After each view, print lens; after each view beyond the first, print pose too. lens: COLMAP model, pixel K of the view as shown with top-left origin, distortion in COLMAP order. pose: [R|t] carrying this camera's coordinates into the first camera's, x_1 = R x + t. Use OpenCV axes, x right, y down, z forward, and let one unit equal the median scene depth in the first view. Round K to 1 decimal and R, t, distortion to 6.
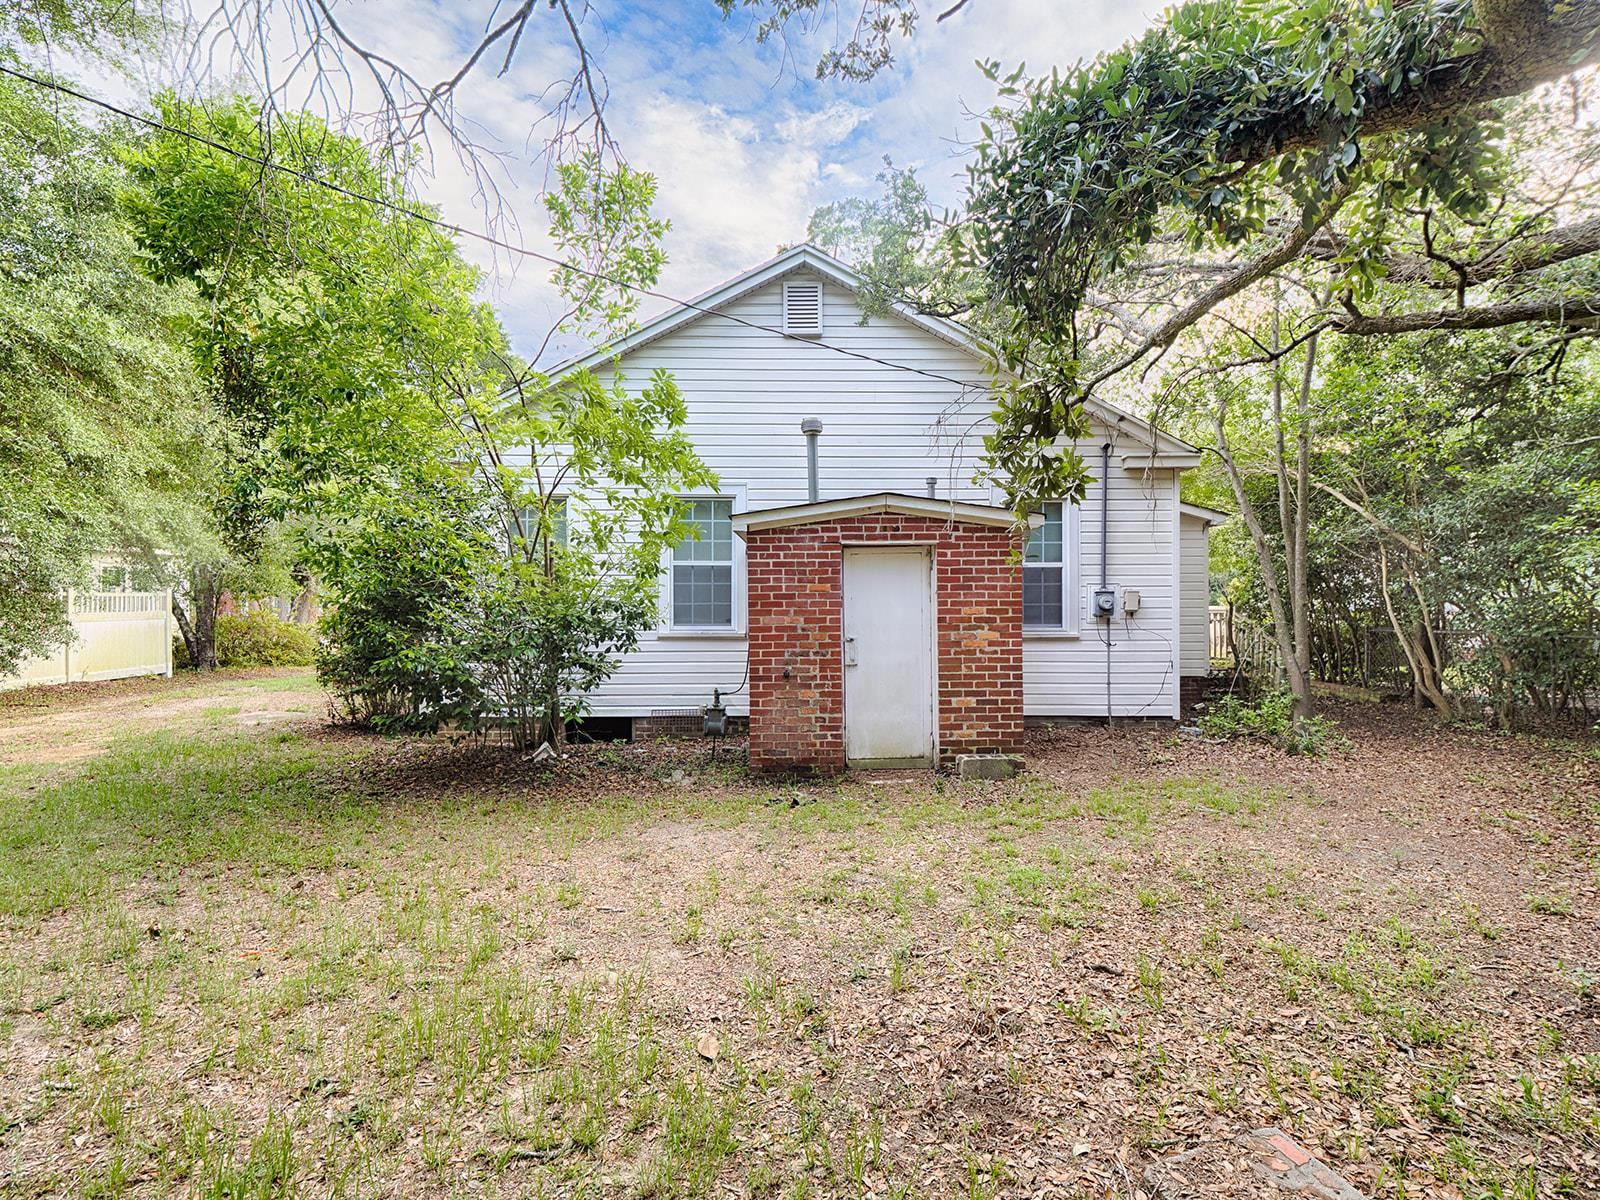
lens RADIAL K [[781.6, 0, 792.6], [0, 781.6, 601.7], [0, 0, 1]] dist [-0.014341, -0.005543]
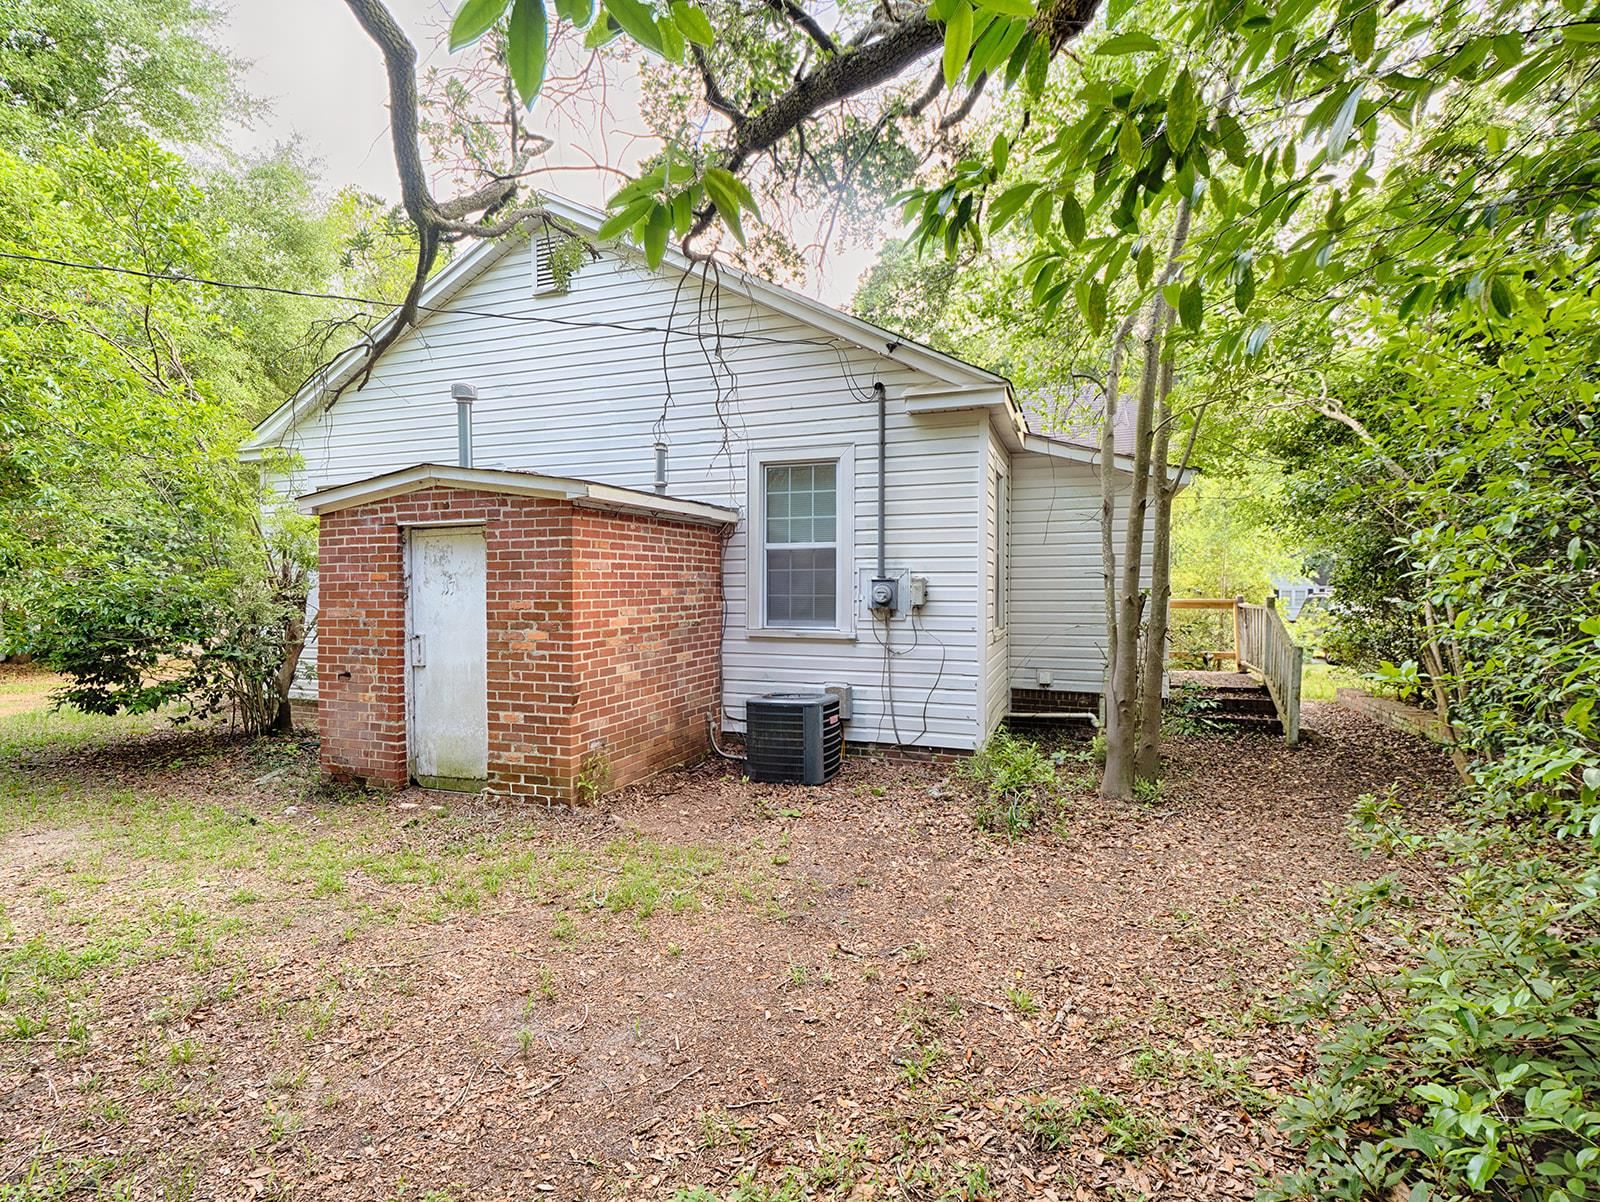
lens RADIAL K [[781.6, 0, 803.1], [0, 781.6, 601.3], [0, 0, 1]] dist [-0.014341, -0.005543]
pose [[0.939333, 0.008352, -0.342905, 0.777416], [-0.001813, 0.999810, 0.019384, -0.007981], [0.343002, -0.017586, 0.939170, 0.346605]]
